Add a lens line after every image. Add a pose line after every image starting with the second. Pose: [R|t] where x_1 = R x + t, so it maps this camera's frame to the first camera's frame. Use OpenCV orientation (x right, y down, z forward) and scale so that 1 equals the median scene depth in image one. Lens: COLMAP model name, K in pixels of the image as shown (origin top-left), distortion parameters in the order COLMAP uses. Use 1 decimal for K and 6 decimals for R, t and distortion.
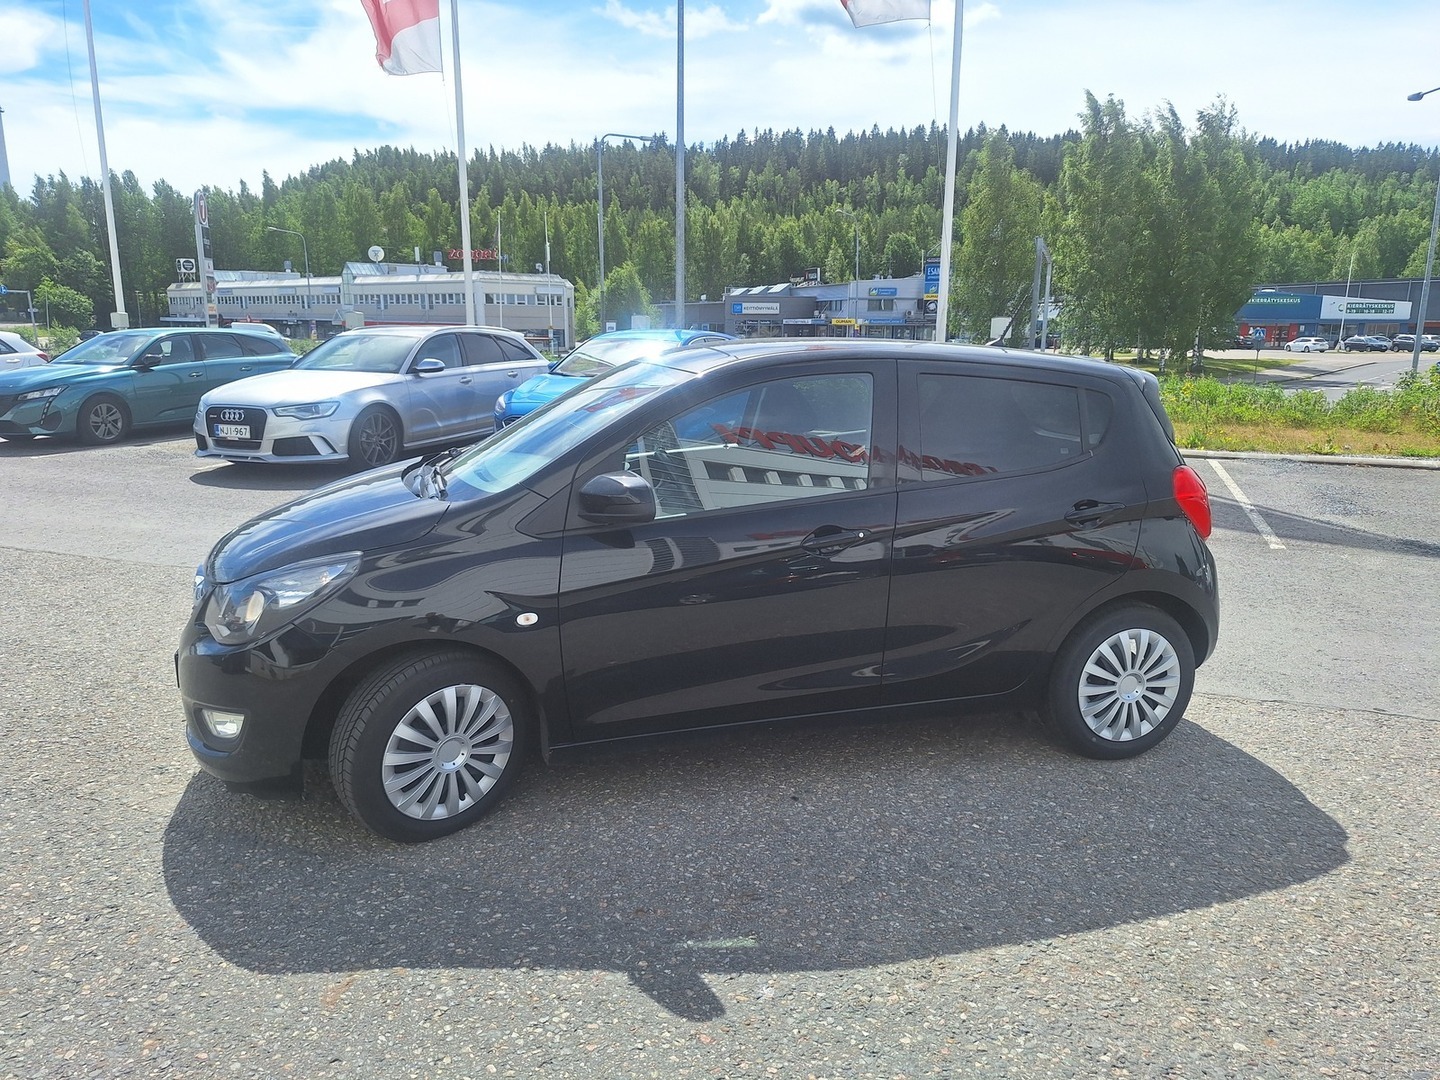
lens RADIAL K [[1023.5, 0, 734.4], [0, 1023.5, 546.6], [0, 0, 1]] dist [0.058422, -0.070733]
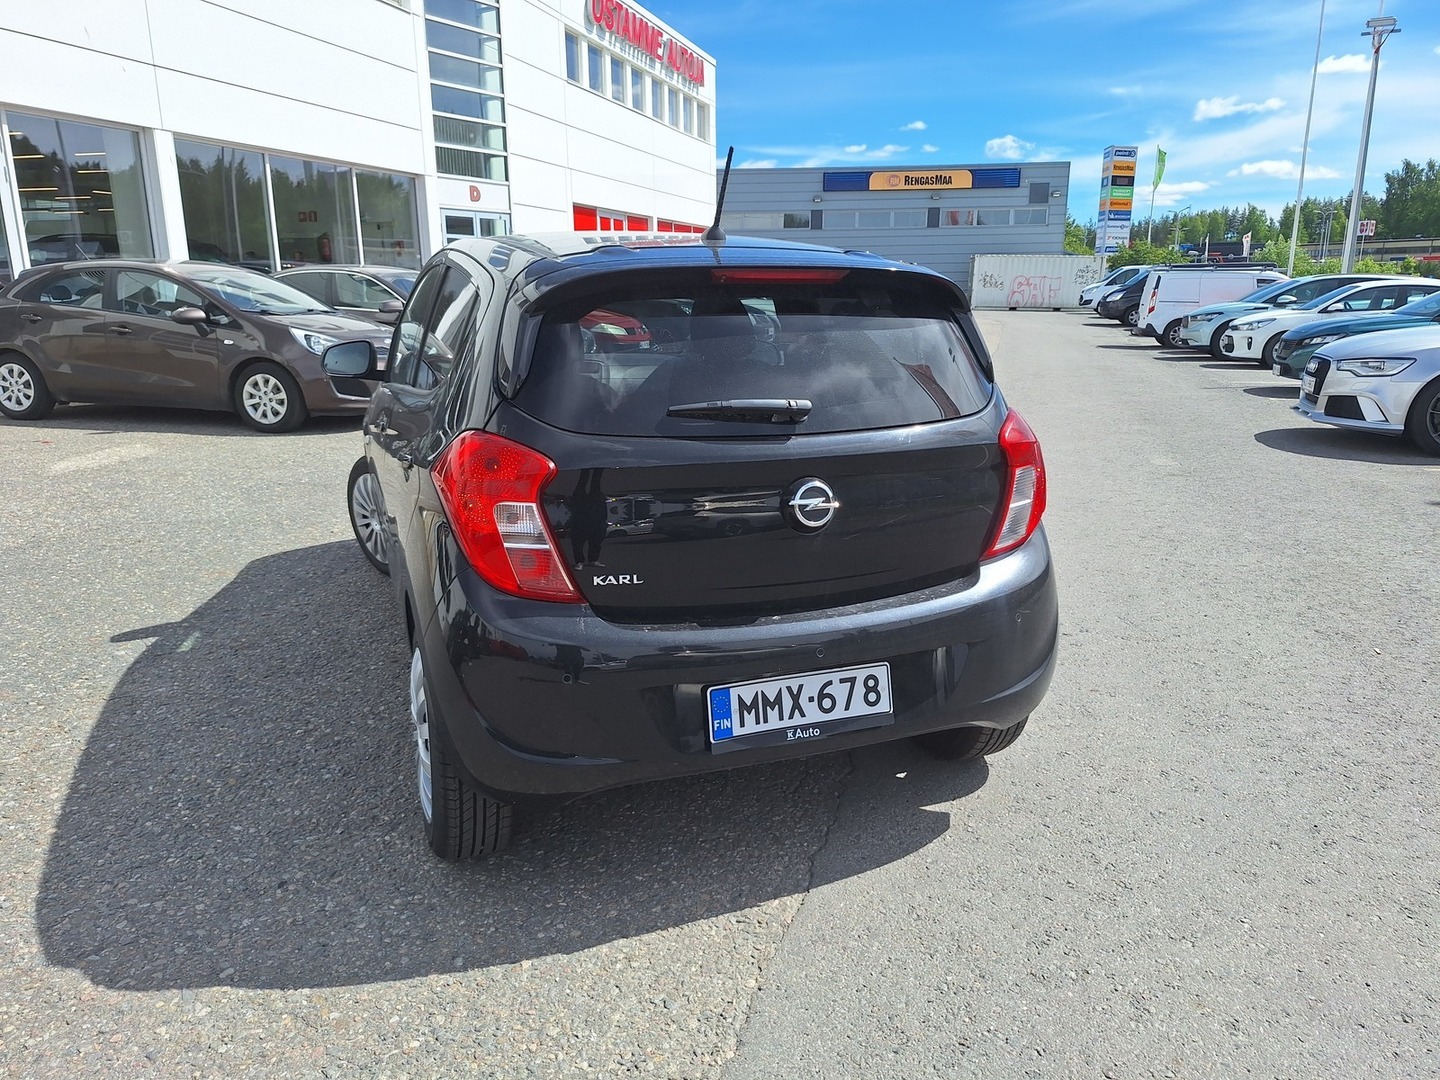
lens RADIAL K [[1023.5, 0, 720.3], [0, 1023.5, 527.2], [0, 0, 1]] dist [0.058422, -0.070733]
pose [[0.065518, 0.224876, -0.972182, 0.419950], [-0.214742, 0.954625, 0.206343, -0.071722], [0.974471, 0.195249, 0.110836, 0.447280]]
